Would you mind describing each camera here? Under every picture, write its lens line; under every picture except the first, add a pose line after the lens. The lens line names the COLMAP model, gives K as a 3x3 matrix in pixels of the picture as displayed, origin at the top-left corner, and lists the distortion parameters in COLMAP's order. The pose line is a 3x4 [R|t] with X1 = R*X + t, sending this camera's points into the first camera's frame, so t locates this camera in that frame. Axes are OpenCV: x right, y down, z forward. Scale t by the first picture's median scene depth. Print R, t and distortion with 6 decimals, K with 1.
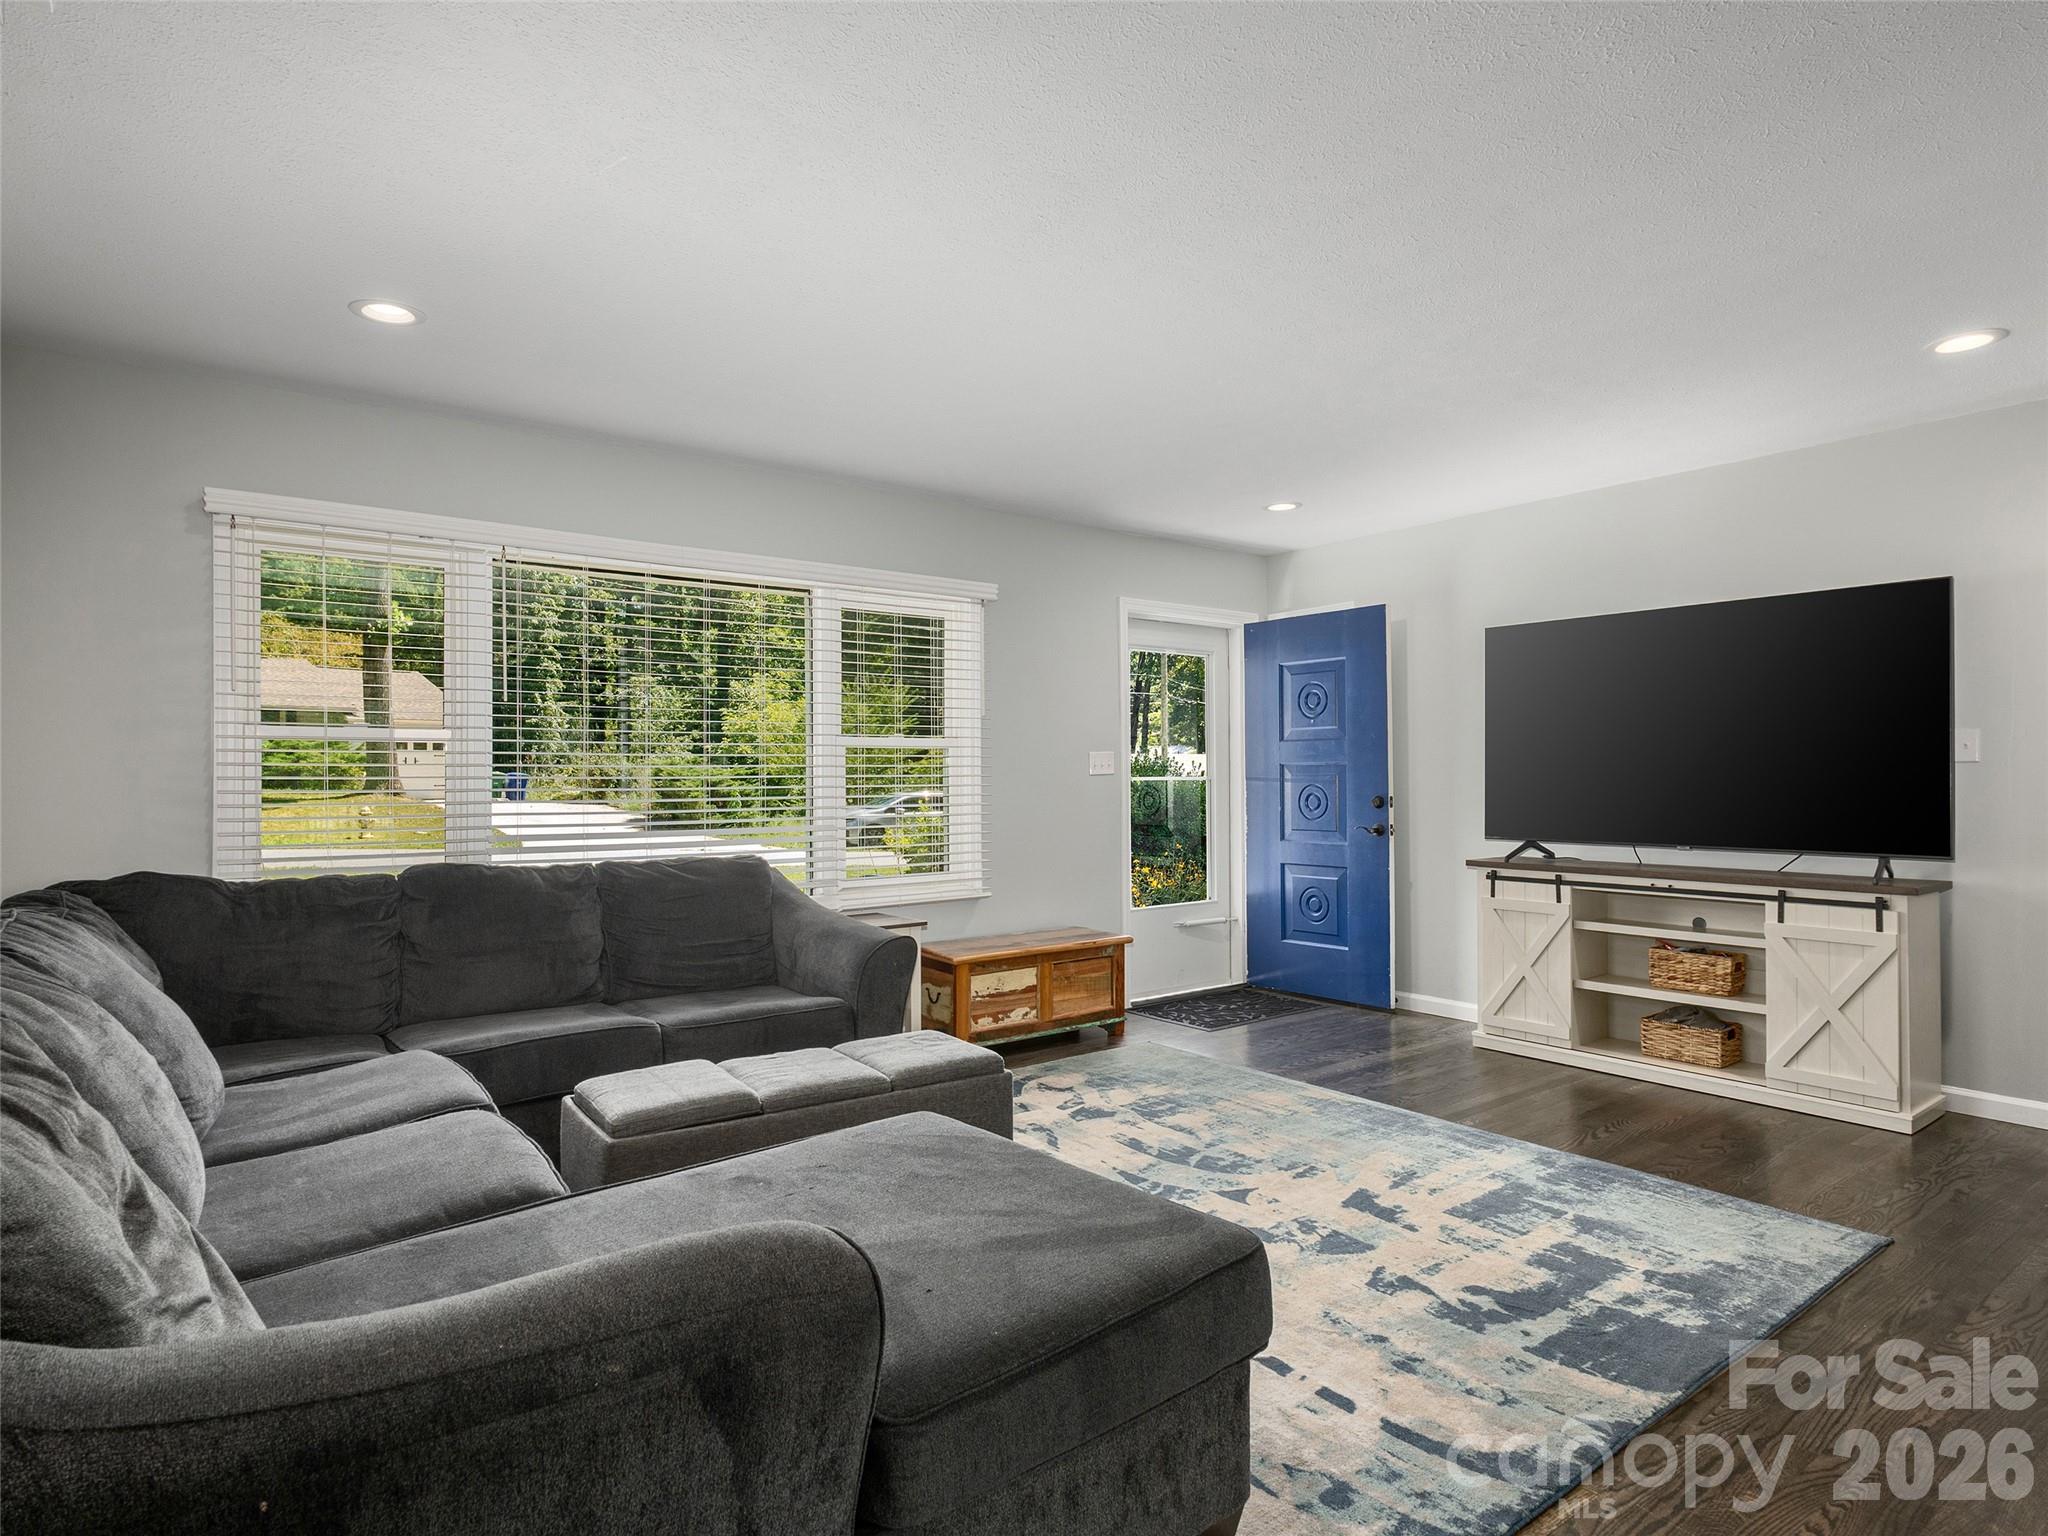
lens RADIAL K [[1108.0, 0, 1024.0], [0, 1108.0, 768.0], [0, 0, 1]] dist [-0.000438, 0.002270]
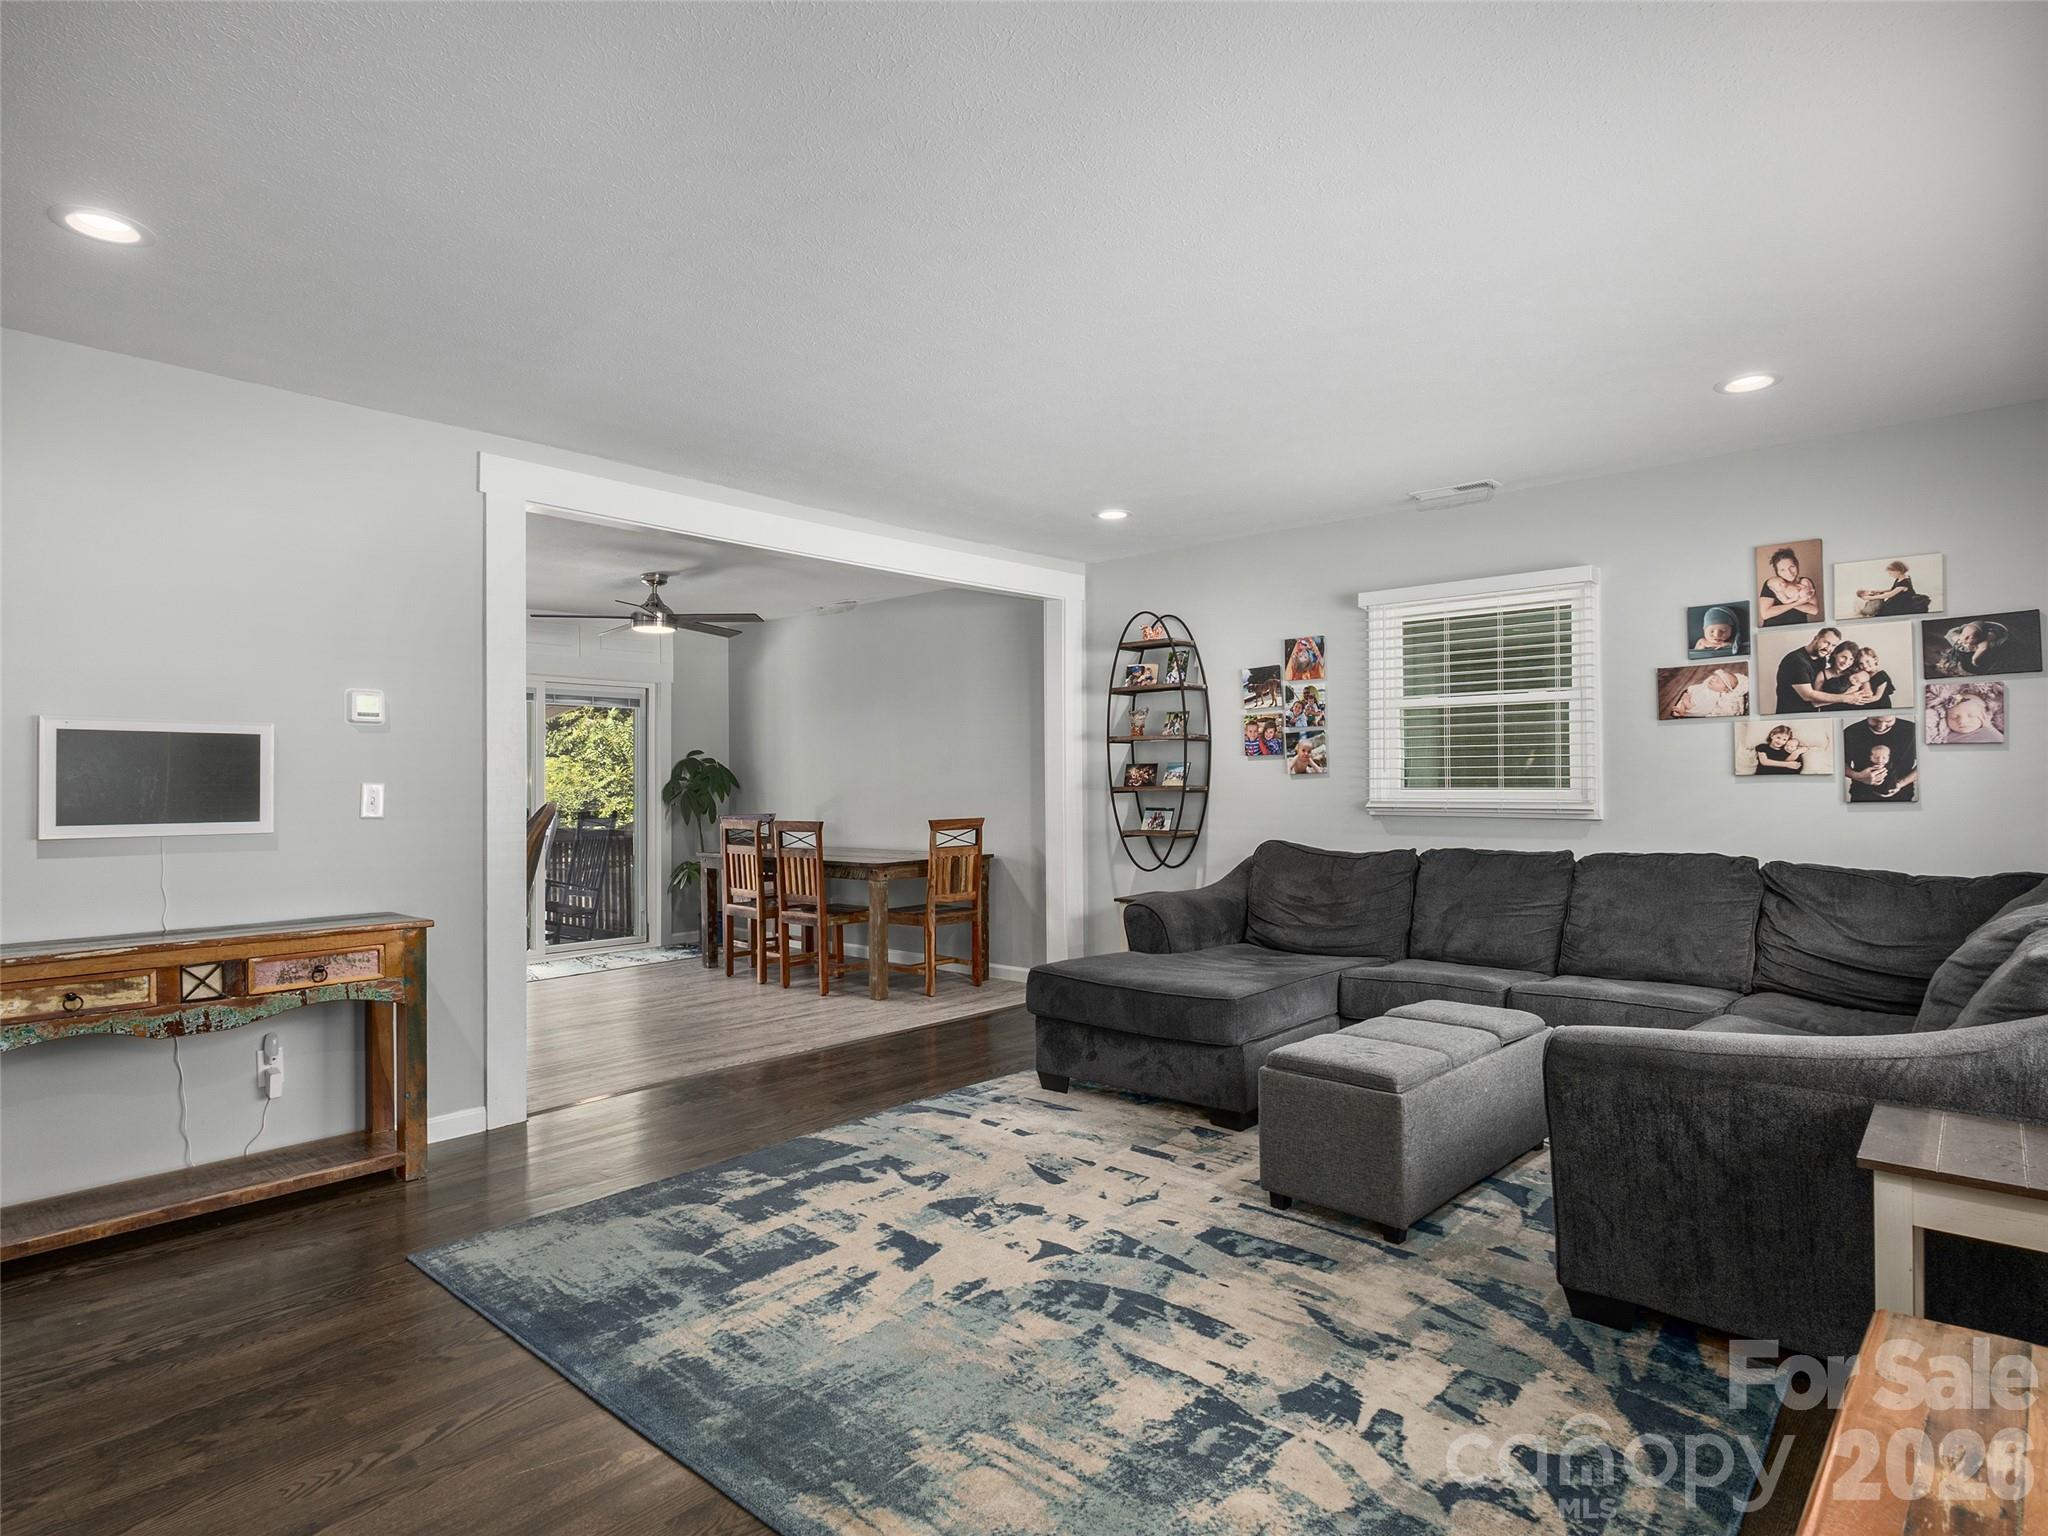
lens RADIAL K [[1108.0, 0, 1024.0], [0, 1108.0, 768.0], [0, 0, 1]] dist [-0.000438, 0.002270]
pose [[-0.981207, 0.007921, -0.192797, 0.322242], [0.012359, 0.999685, -0.021829, 0.010289], [0.192564, -0.023802, -0.980996, 1.582087]]
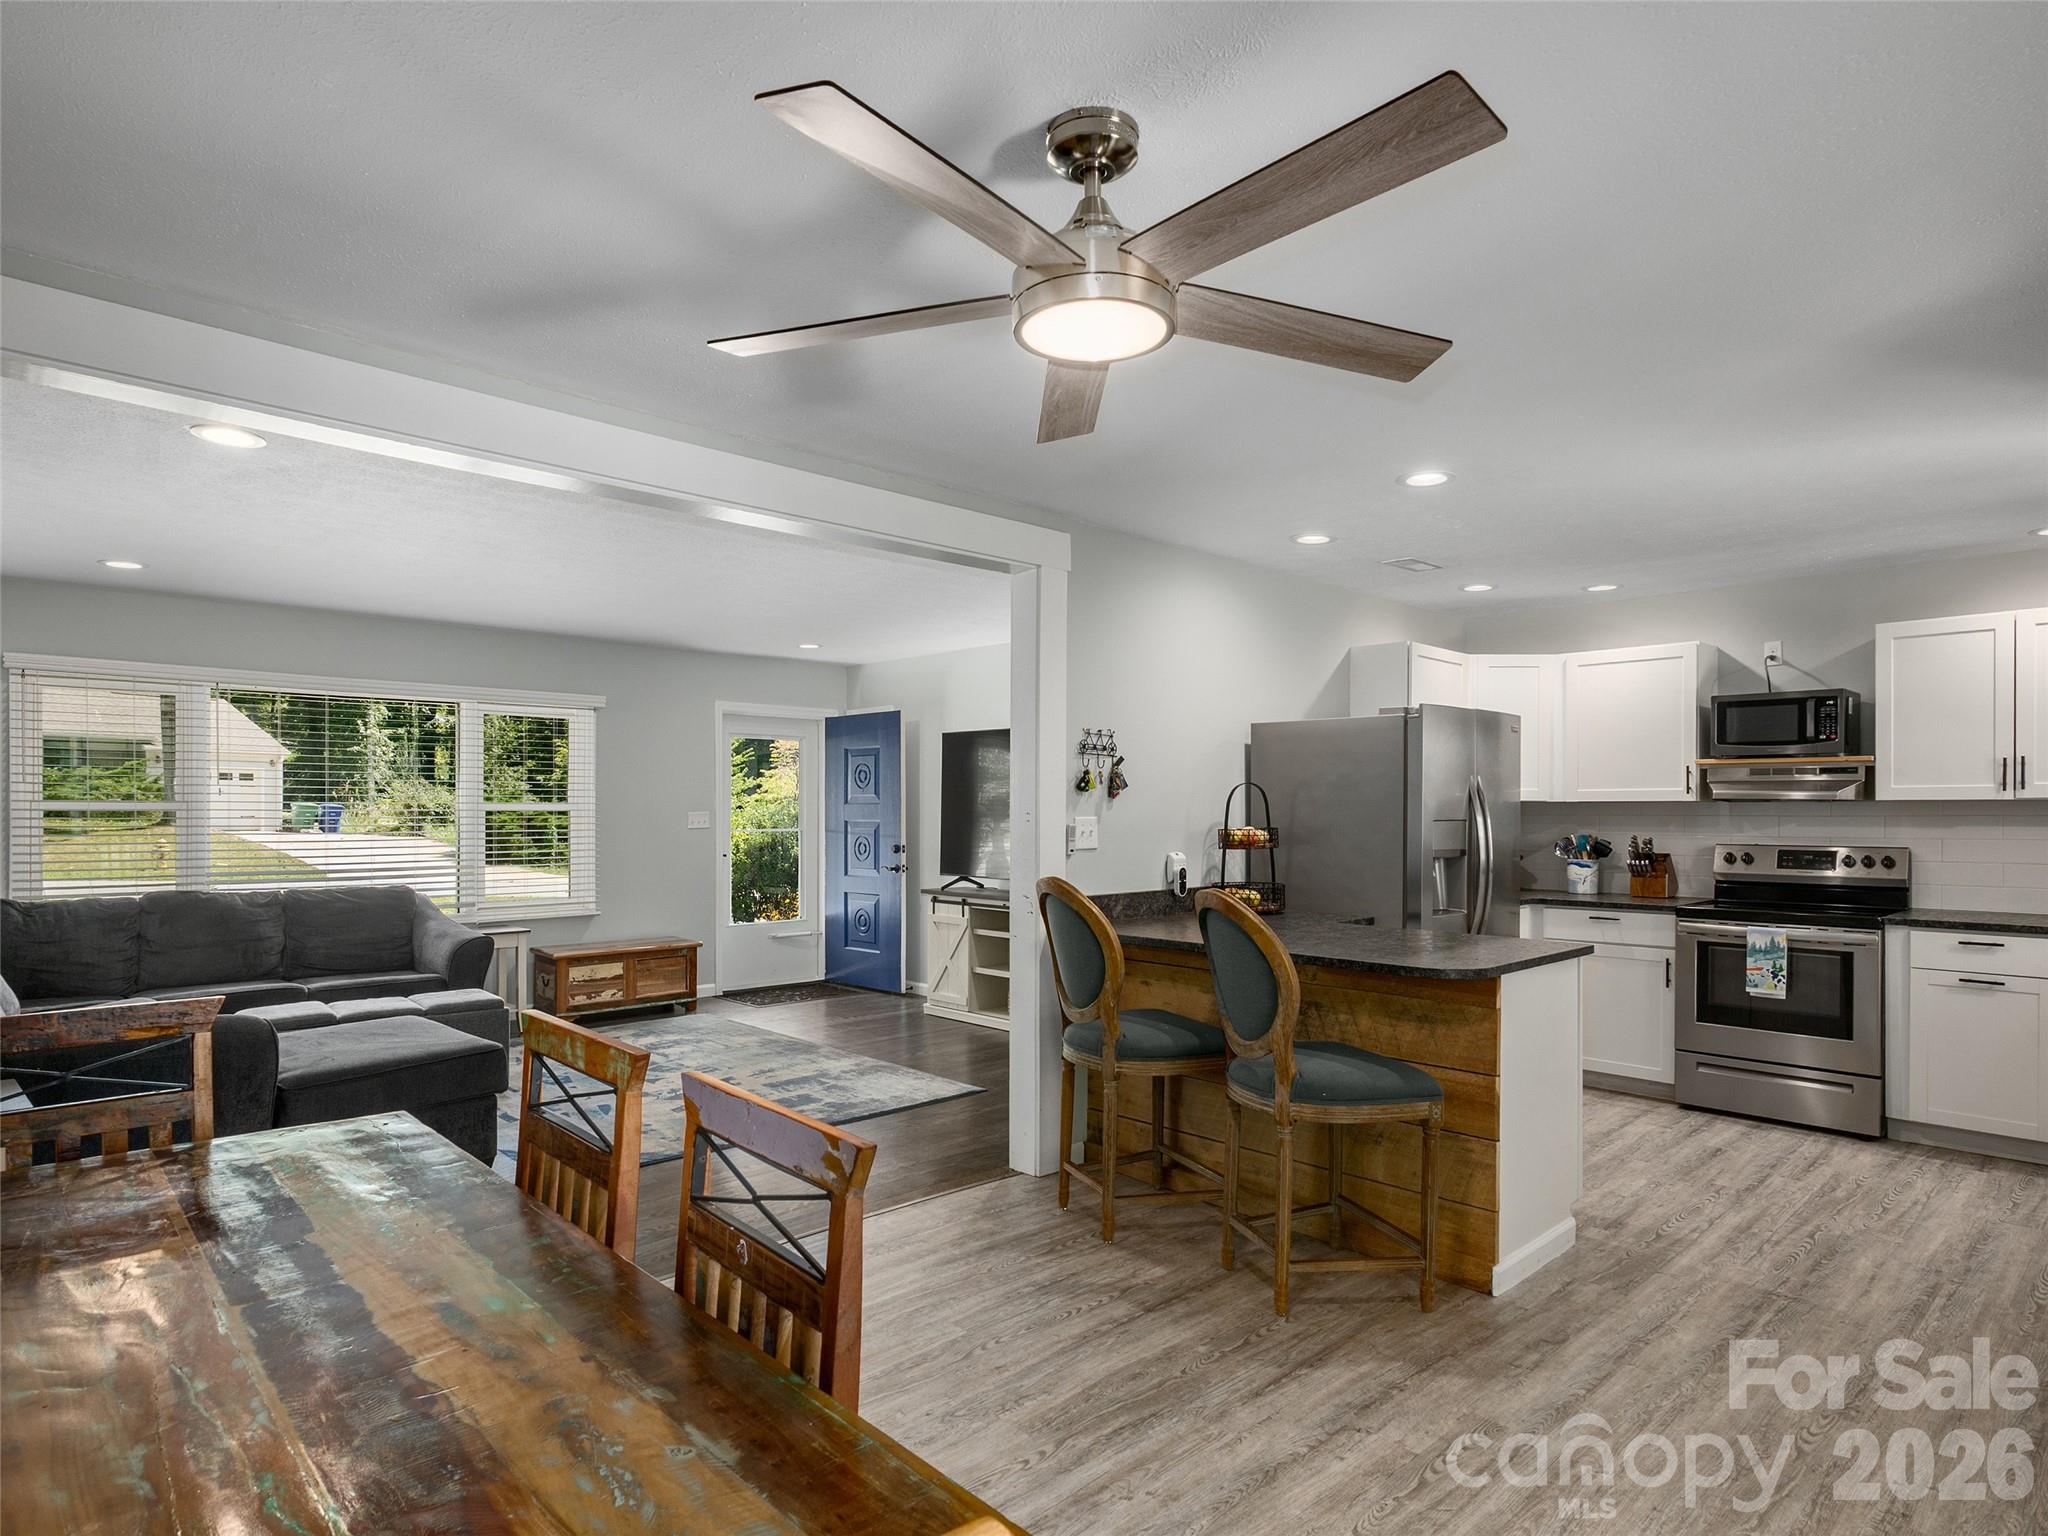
lens RADIAL K [[1115.2, 0, 1011.3], [0, 1115.2, 813.8], [0, 0, 1]] dist [0.001740, 0.002088]
pose [[0.994342, 0.008080, 0.105920, 0.469813], [-0.009432, 0.999880, 0.012268, -0.050324], [-0.105808, -0.013198, 0.994299, -0.665450]]
